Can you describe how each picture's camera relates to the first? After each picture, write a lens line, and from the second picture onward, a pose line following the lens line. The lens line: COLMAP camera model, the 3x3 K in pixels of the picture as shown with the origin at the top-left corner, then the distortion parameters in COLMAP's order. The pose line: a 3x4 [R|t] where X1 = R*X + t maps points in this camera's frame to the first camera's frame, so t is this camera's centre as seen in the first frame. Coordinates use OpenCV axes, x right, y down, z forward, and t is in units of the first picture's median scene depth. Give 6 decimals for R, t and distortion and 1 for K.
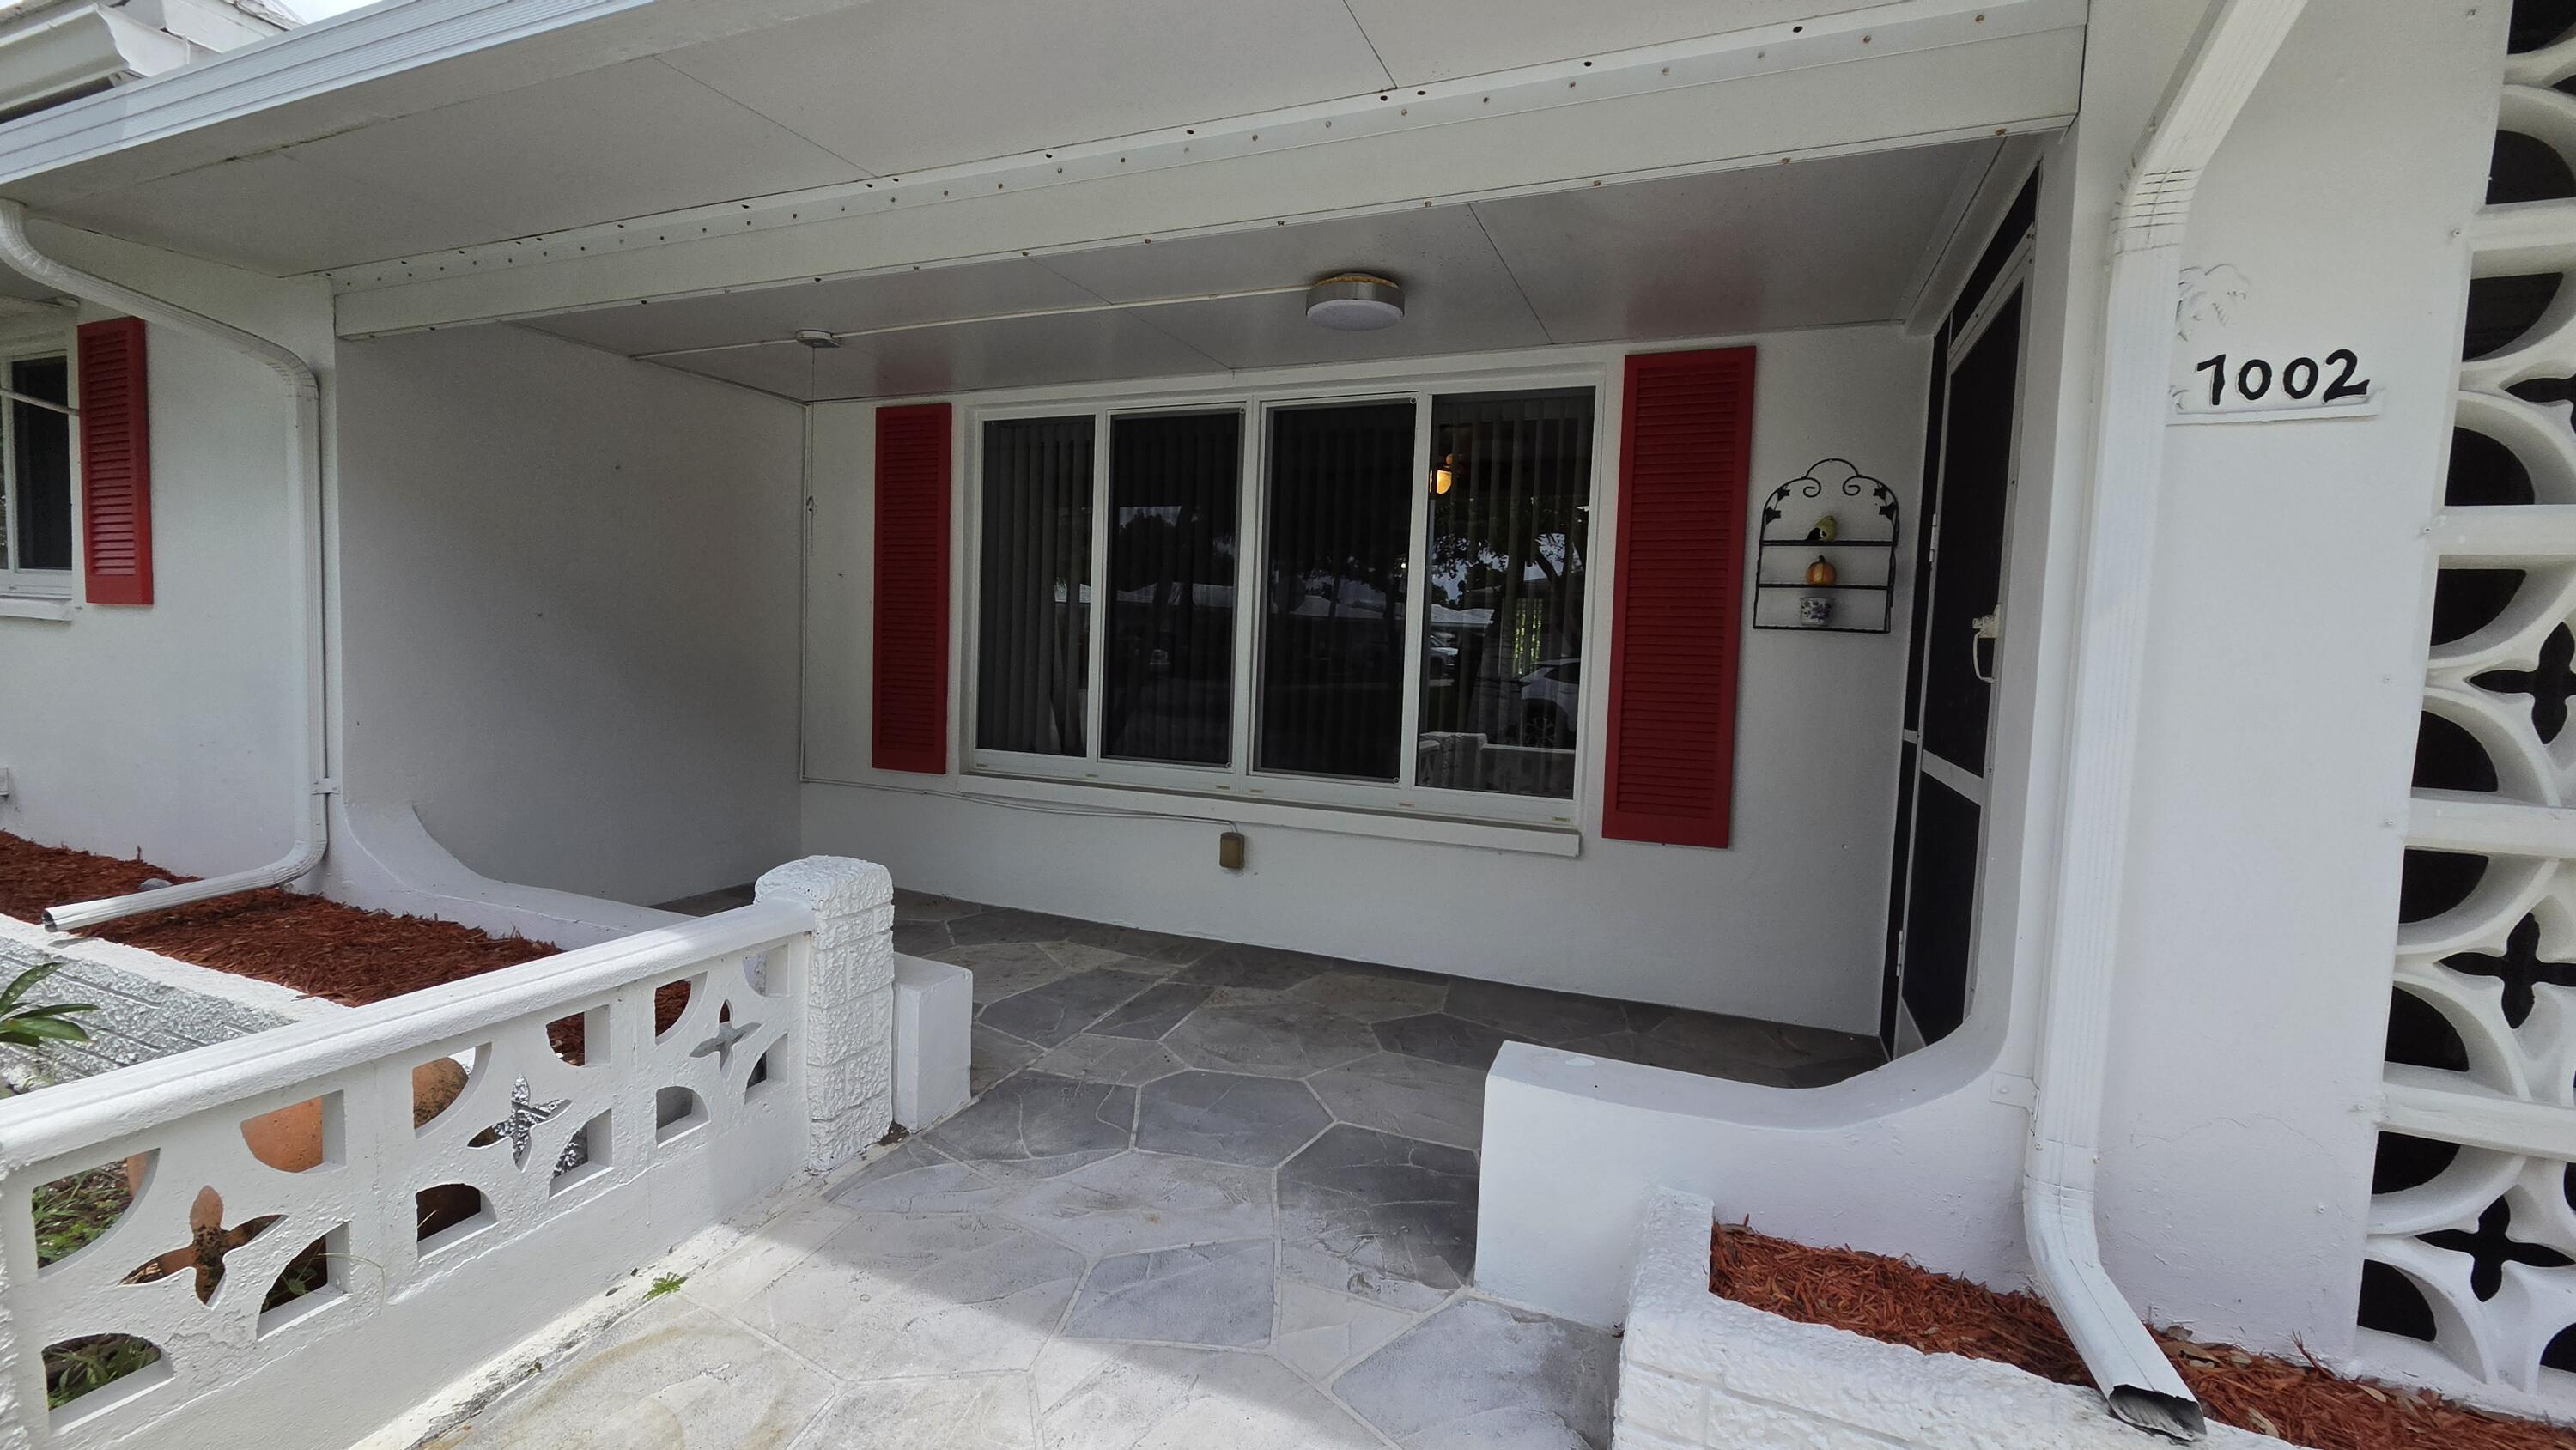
lens RADIAL K [[1046.8, 0, 1288.0], [0, 1046.8, 725.0], [0, 0, 1]] dist [0.002362, 0.000510]
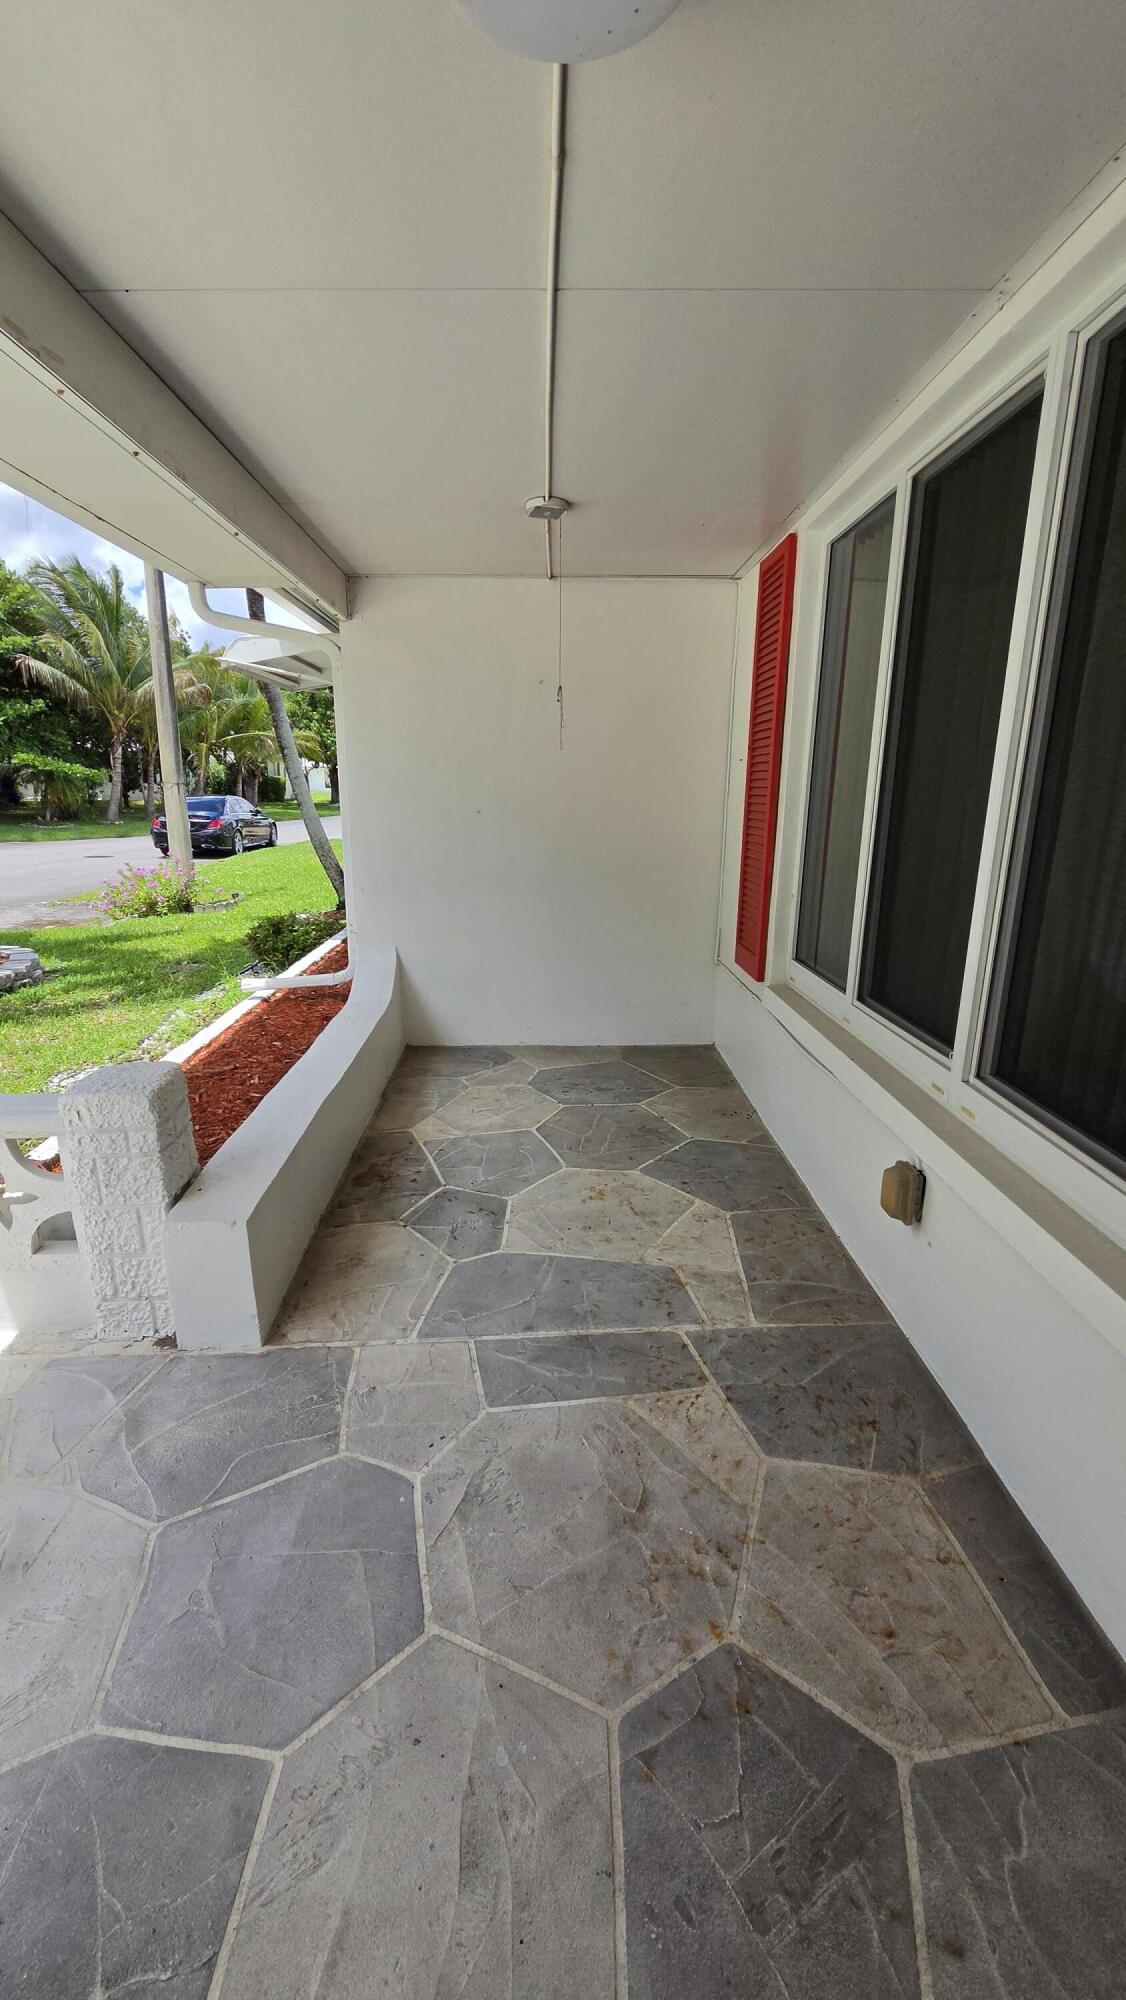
lens RADIAL K [[812.8, 0, 563.0], [0, 812.8, 1000.0], [0, 0, 1]] dist [0.002362, 0.000510]
pose [[0.419770, 0.197940, -0.885784, 0.322517], [-0.061329, 0.979885, 0.189905, -0.089046], [0.905556, -0.025392, 0.423466, 0.737212]]
